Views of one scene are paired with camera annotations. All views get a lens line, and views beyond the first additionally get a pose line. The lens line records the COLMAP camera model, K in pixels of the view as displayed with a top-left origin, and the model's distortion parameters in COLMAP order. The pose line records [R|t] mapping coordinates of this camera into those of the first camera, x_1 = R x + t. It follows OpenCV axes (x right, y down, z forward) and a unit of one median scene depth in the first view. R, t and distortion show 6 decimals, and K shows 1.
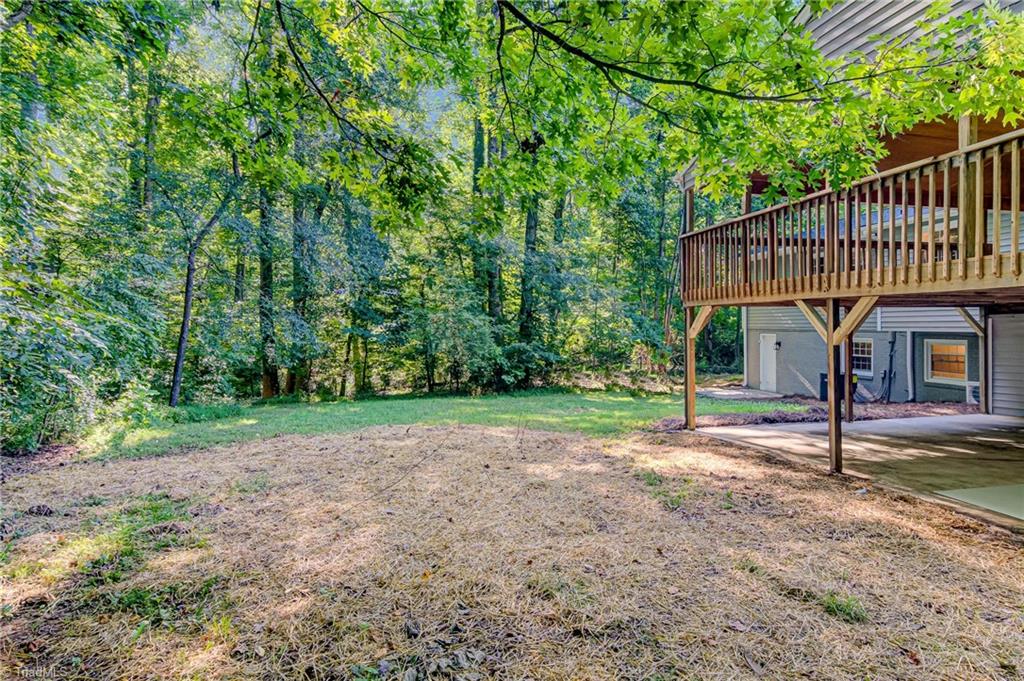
lens RADIAL K [[550.6, 0, 510.7], [0, 550.6, 322.9], [0, 0, 1]] dist [0.001824, 0.000185]
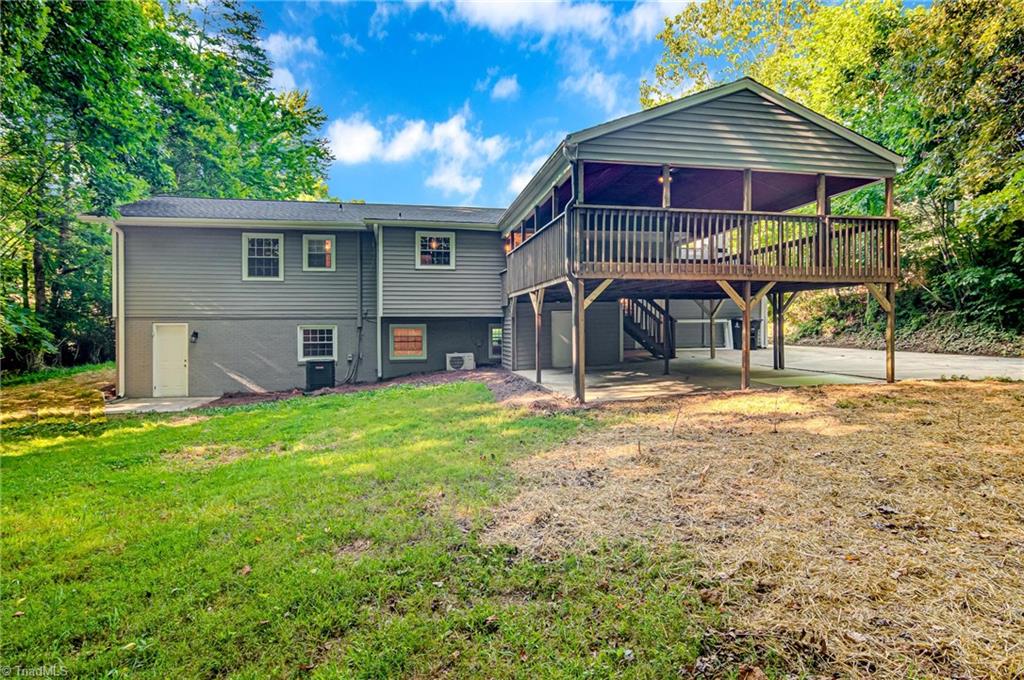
lens RADIAL K [[543.2, 0, 511.8], [0, 543.2, 336.5], [0, 0, 1]] dist [0.002467, 0.000142]
pose [[0.018205, -0.013654, 0.999741, -0.373021], [-0.000625, 0.999906, 0.013667, 0.035195], [-0.999834, -0.000873, 0.018195, 0.635828]]
